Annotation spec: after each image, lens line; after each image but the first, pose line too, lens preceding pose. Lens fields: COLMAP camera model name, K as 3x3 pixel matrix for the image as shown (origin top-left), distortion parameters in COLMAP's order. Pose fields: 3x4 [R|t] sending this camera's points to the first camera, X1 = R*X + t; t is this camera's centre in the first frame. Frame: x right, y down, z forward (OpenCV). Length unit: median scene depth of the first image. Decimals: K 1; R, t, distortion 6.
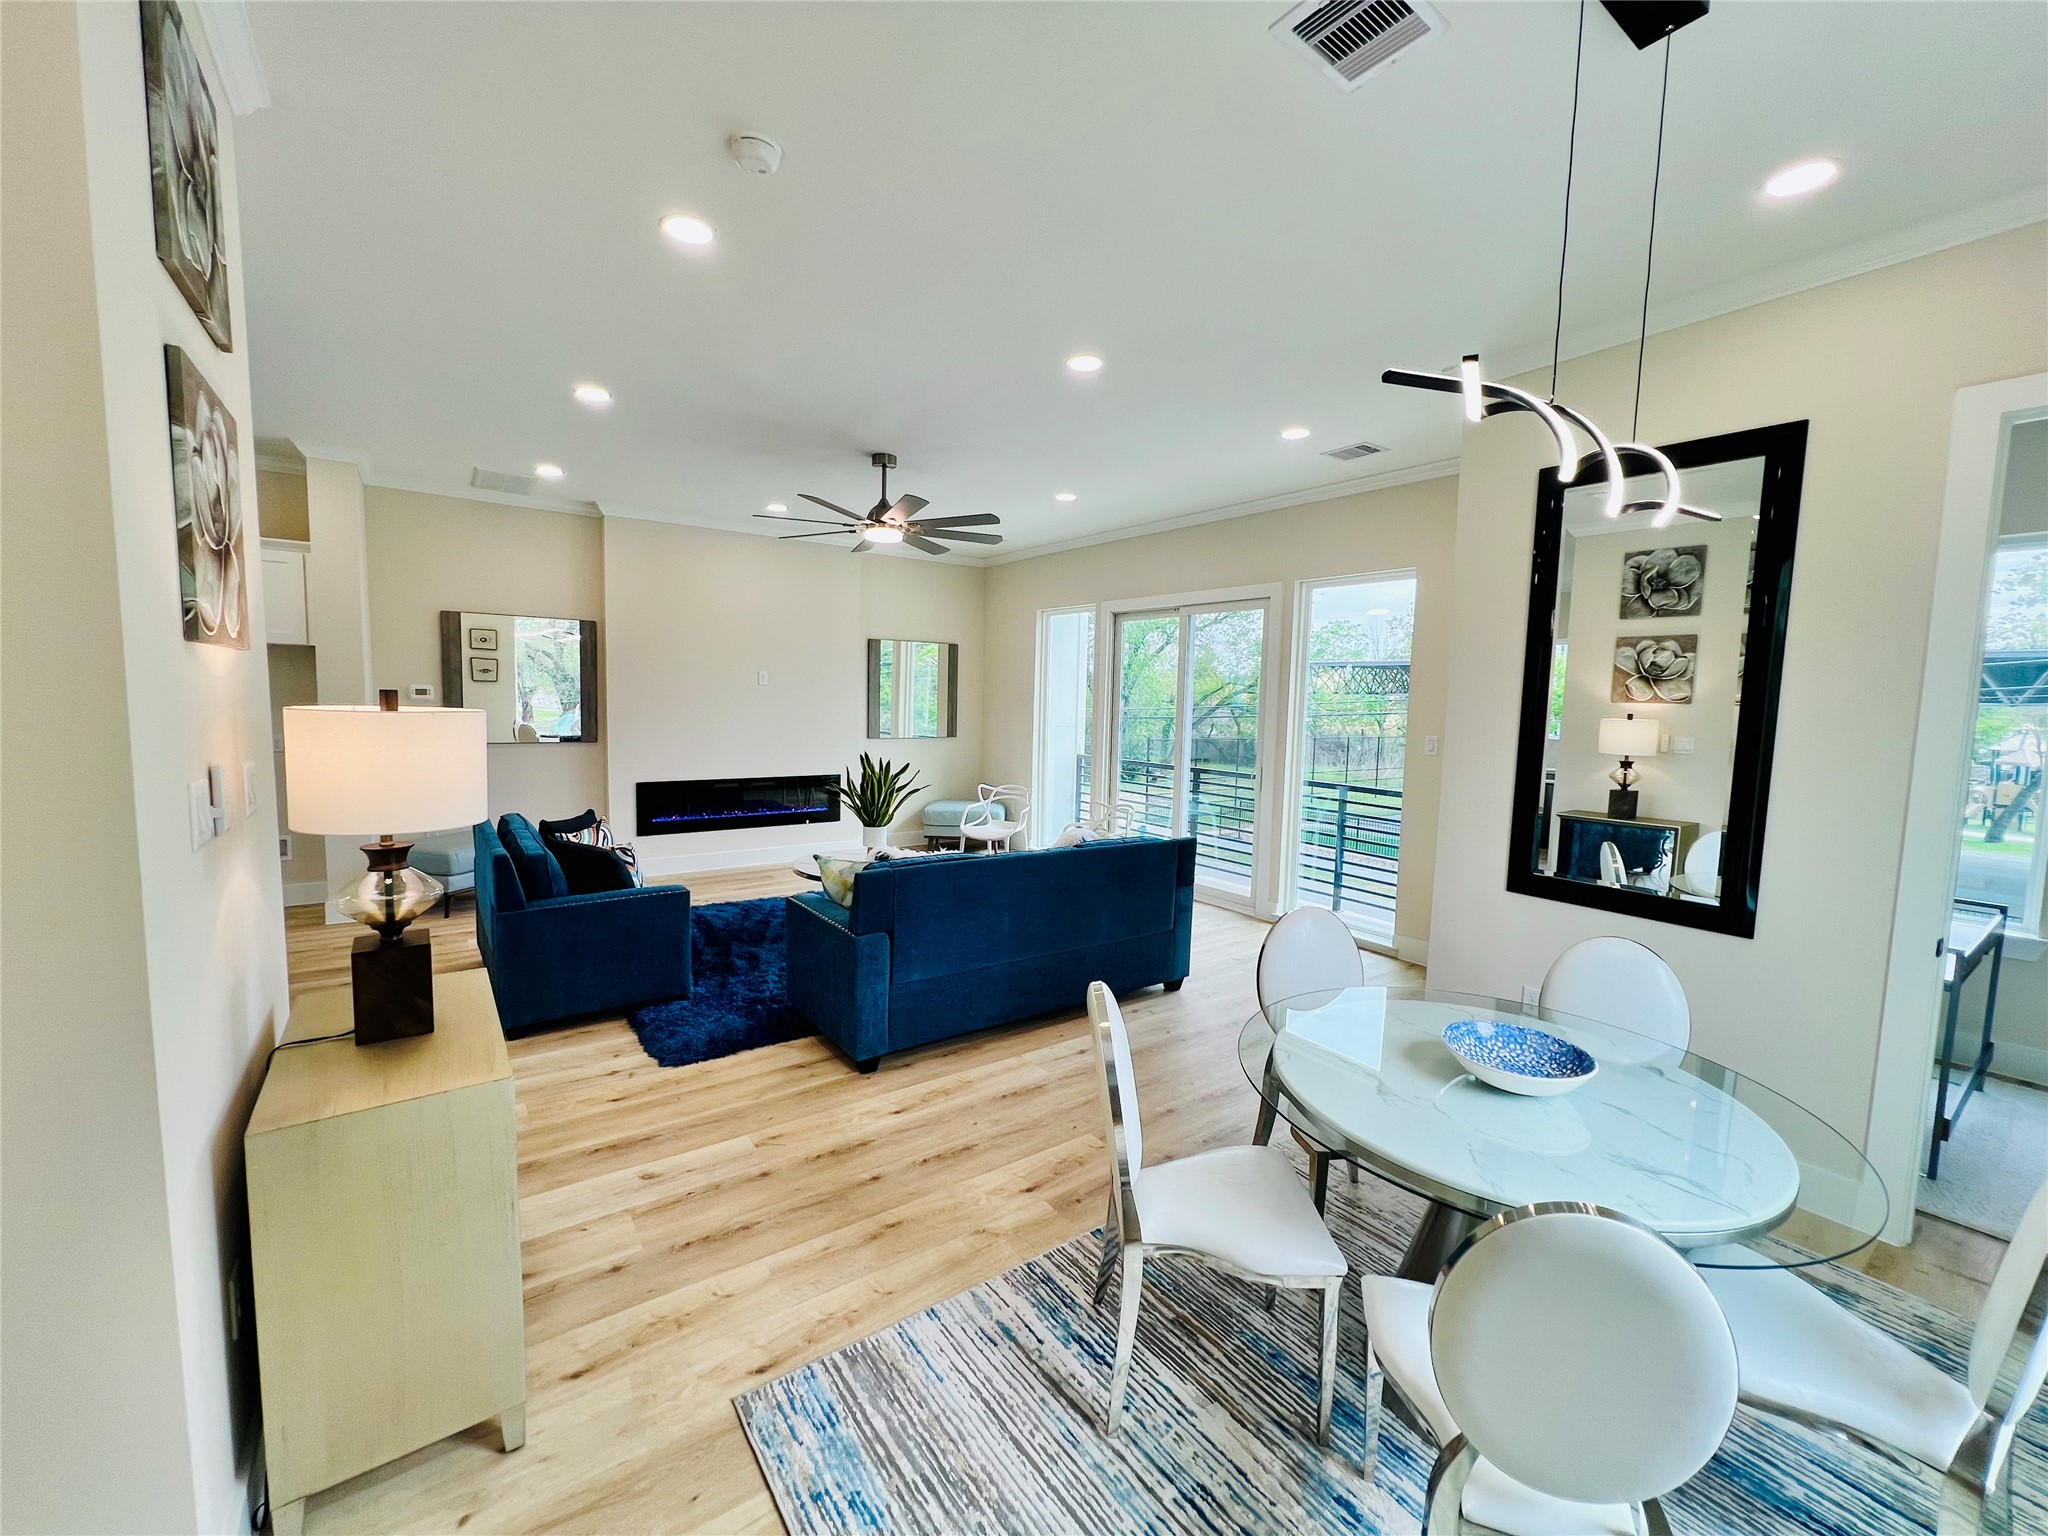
lens RADIAL K [[827.5, 0, 1024.0], [0, 827.5, 768.0], [0, 0, 1]] dist [-0.002392, -0.000047]
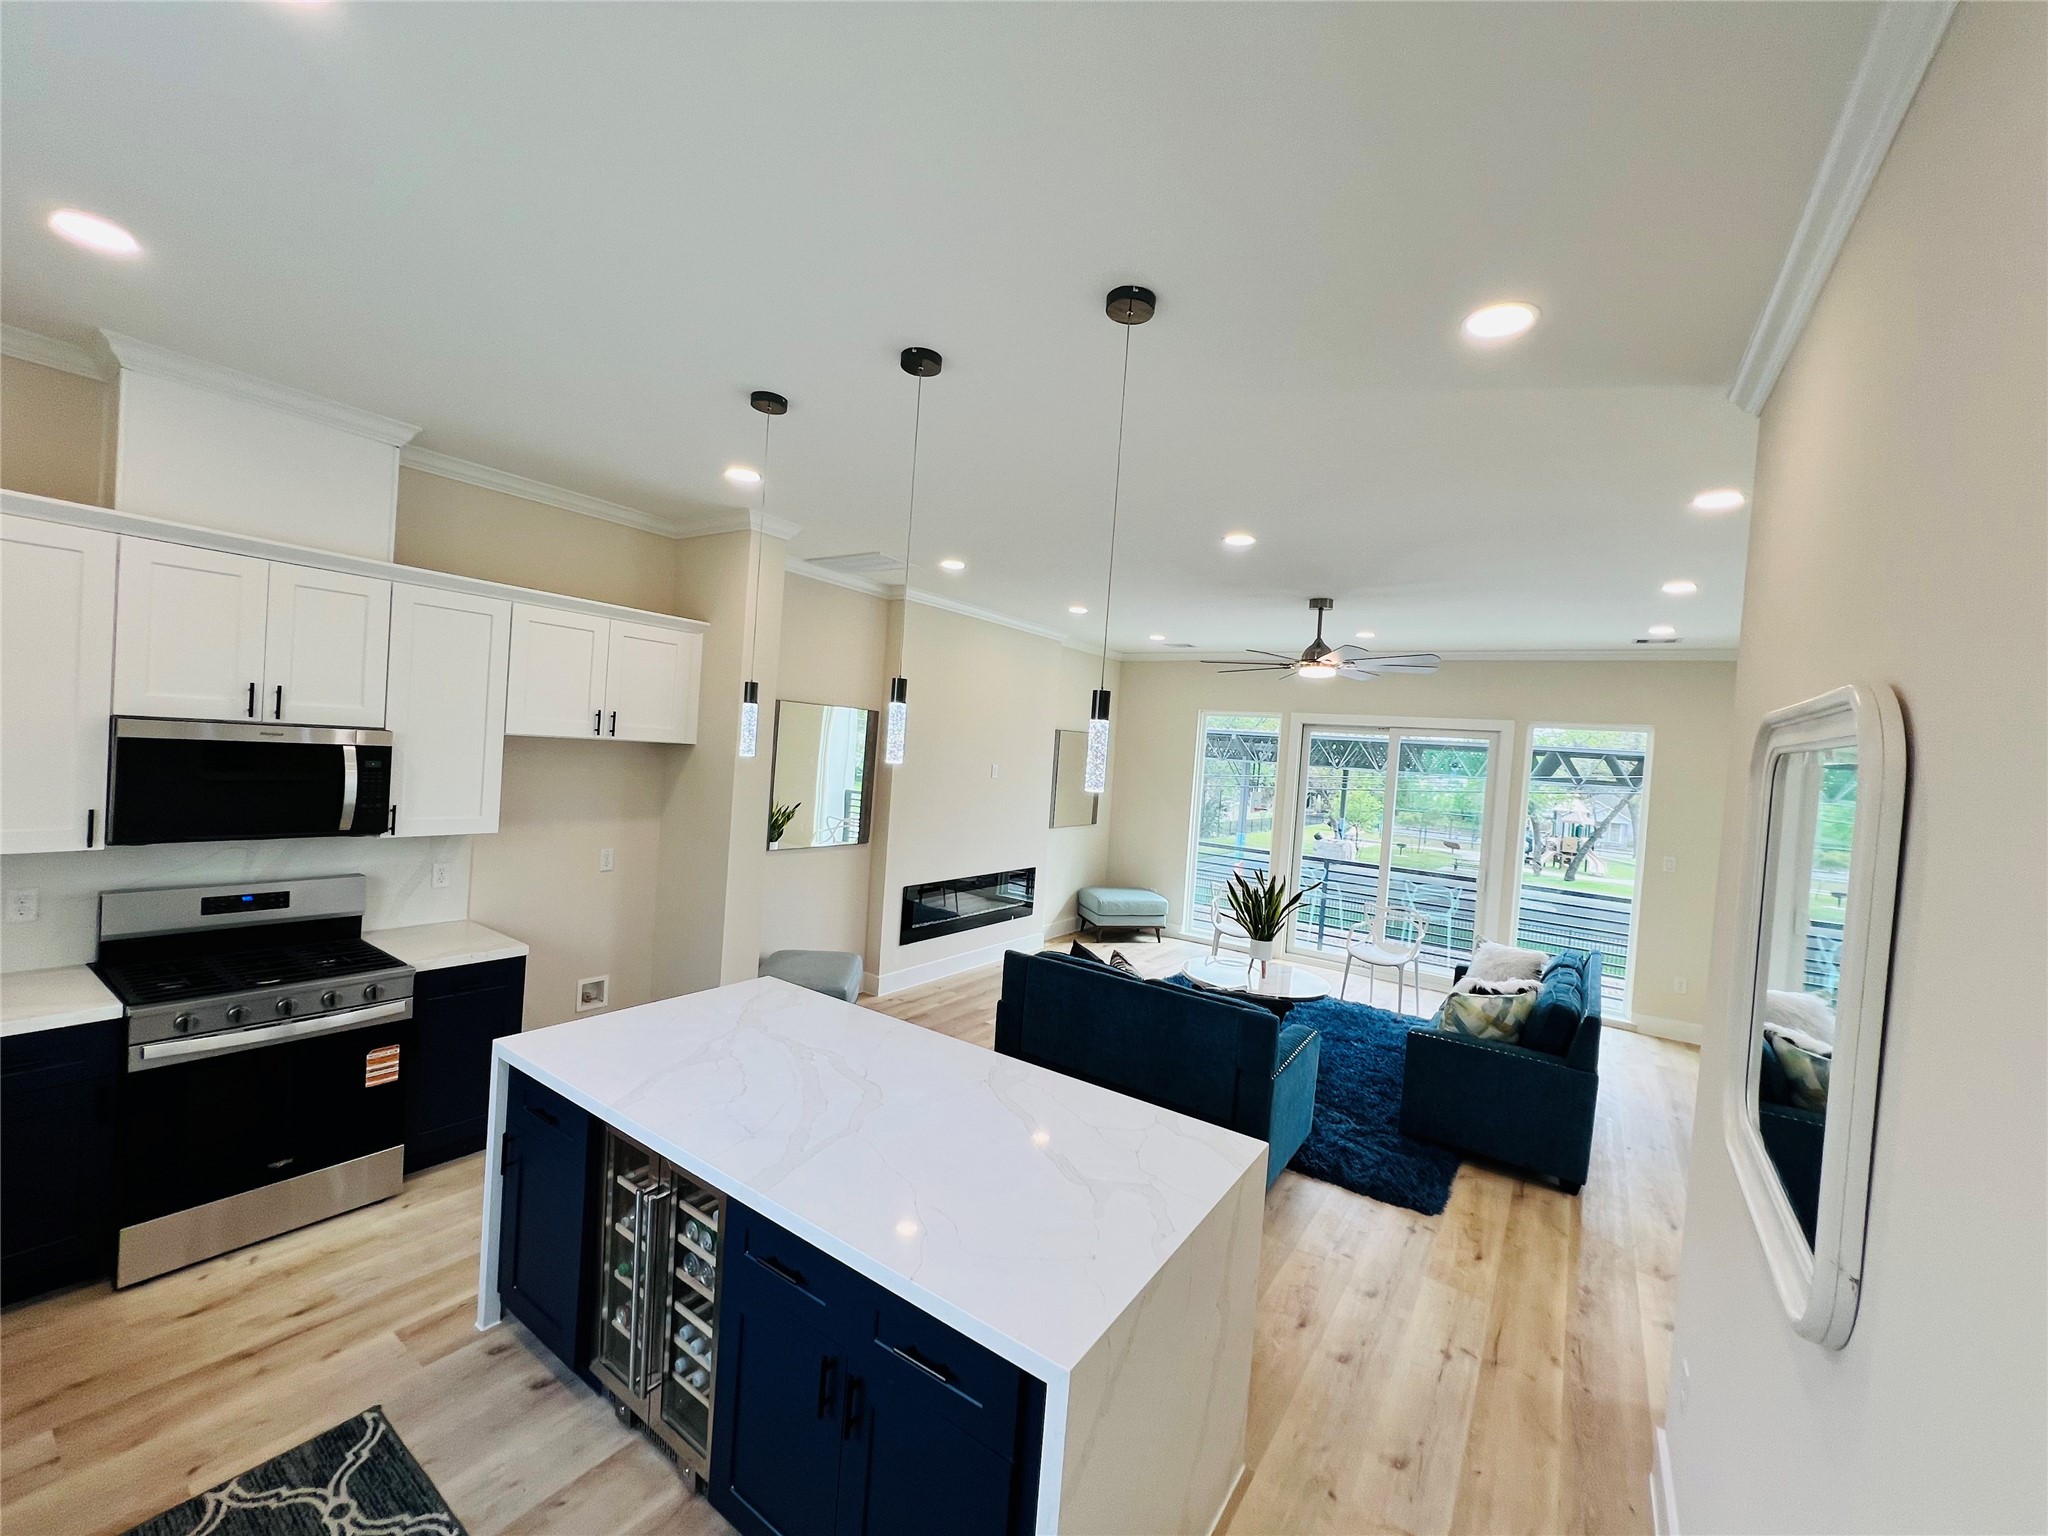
lens RADIAL K [[817.1, 0, 1023.5], [0, 817.1, 780.0], [0, 0, 1]] dist [0.000394, 0.000033]
pose [[0.941102, 0.025065, 0.337194, -1.289925], [-0.015305, 0.999384, -0.031570, -0.149268], [-0.337777, 0.024549, 0.940906, 0.190521]]
